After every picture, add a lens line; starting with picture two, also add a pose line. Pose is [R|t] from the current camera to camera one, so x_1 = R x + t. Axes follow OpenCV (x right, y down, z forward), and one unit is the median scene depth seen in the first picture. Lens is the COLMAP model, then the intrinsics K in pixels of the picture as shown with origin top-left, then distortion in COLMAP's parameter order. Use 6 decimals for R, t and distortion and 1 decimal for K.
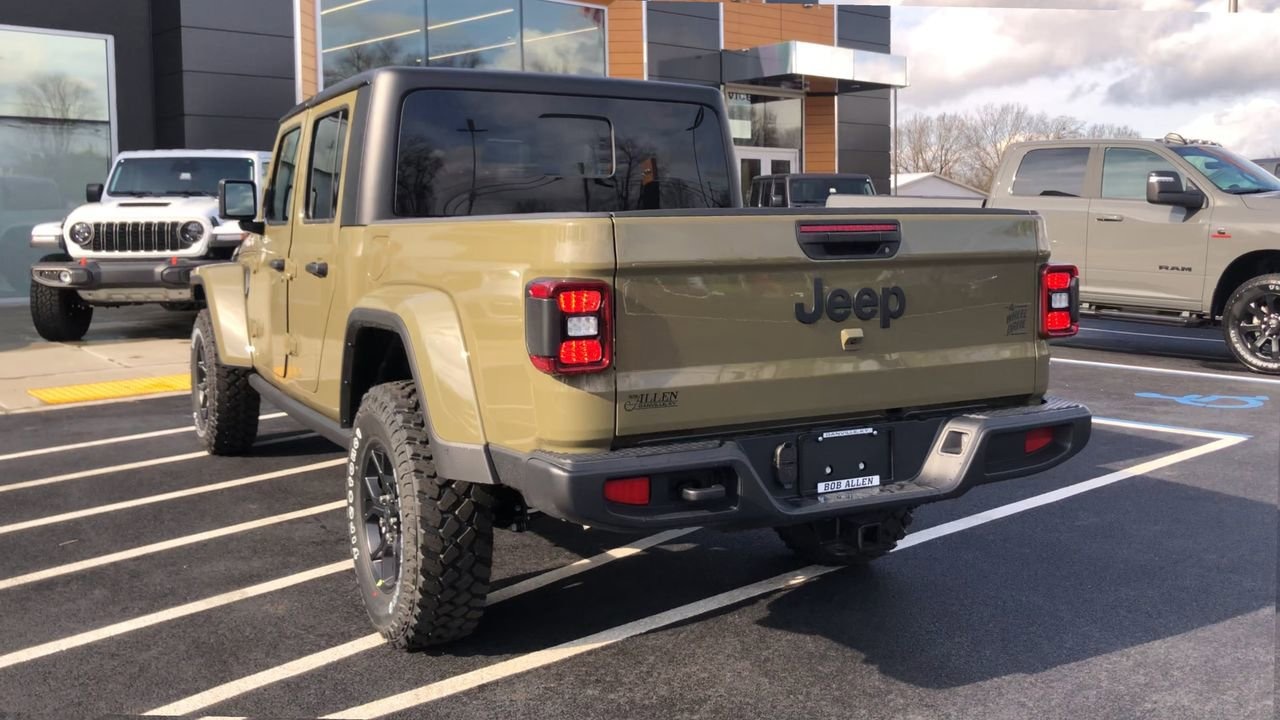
lens RADIAL K [[1241.3, 0, 685.8], [0, 1241.3, 270.0], [0, 0, 1]] dist [0.016402, 0.000000]
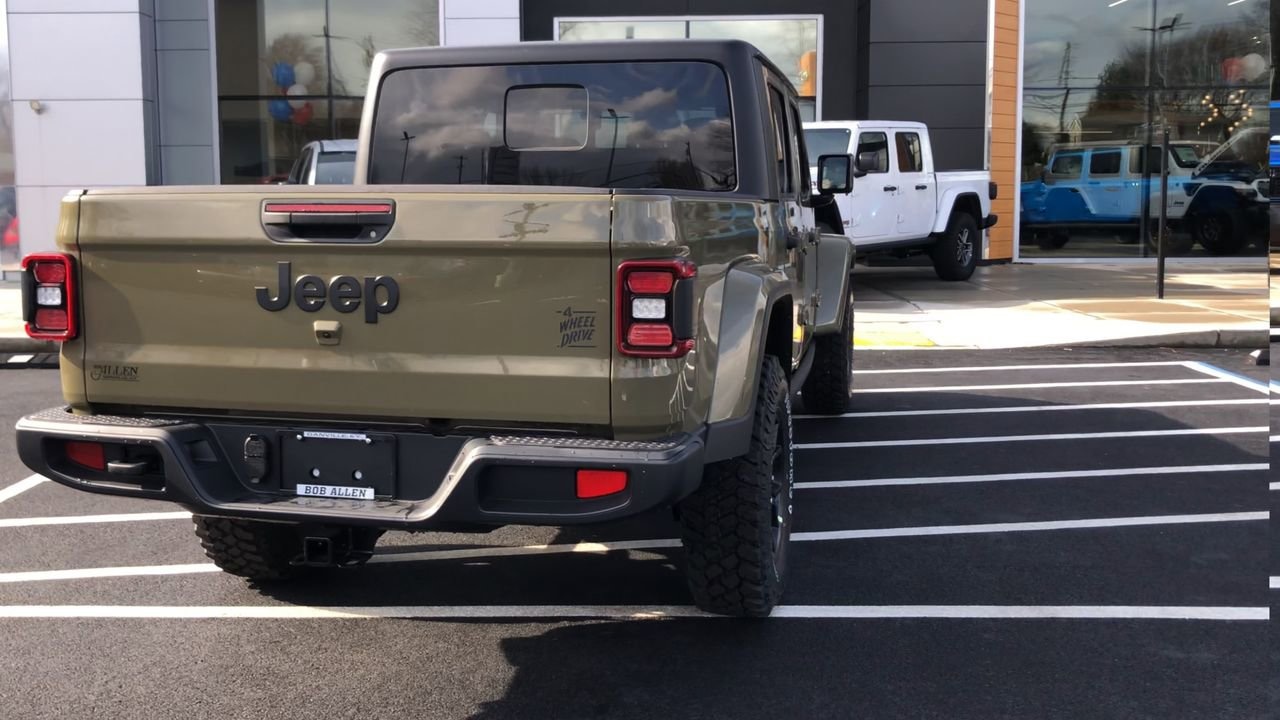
lens RADIAL K [[1241.3, 0, 551.2], [0, 1241.3, 327.1], [0, 0, 1]] dist [0.016402, 0.000000]
pose [[0.705159, 0.079893, -0.704534, 0.746252], [-0.029256, 0.996064, 0.083670, -0.023603], [0.708445, -0.038389, 0.704721, 0.409834]]
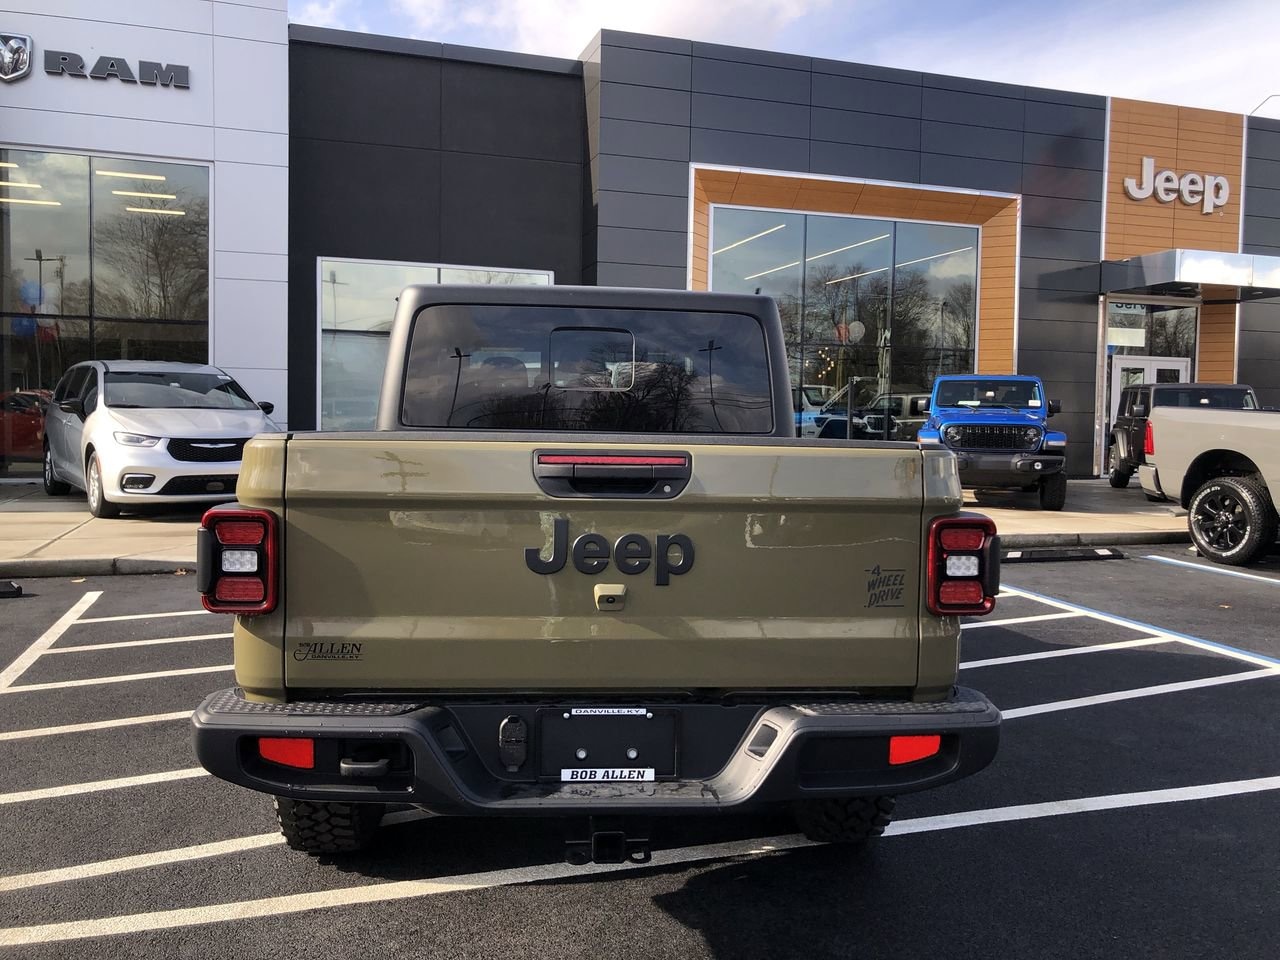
lens RADIAL K [[1056.0, 0, 614.9], [0, 1056.0, 464.7], [0, 0, 1]] dist [0.002791, 0.005152]
pose [[0.900022, 0.041345, -0.433878, 0.365662], [-0.040087, 0.999123, 0.012052, -0.033088], [0.433996, 0.006546, 0.900891, 0.324851]]
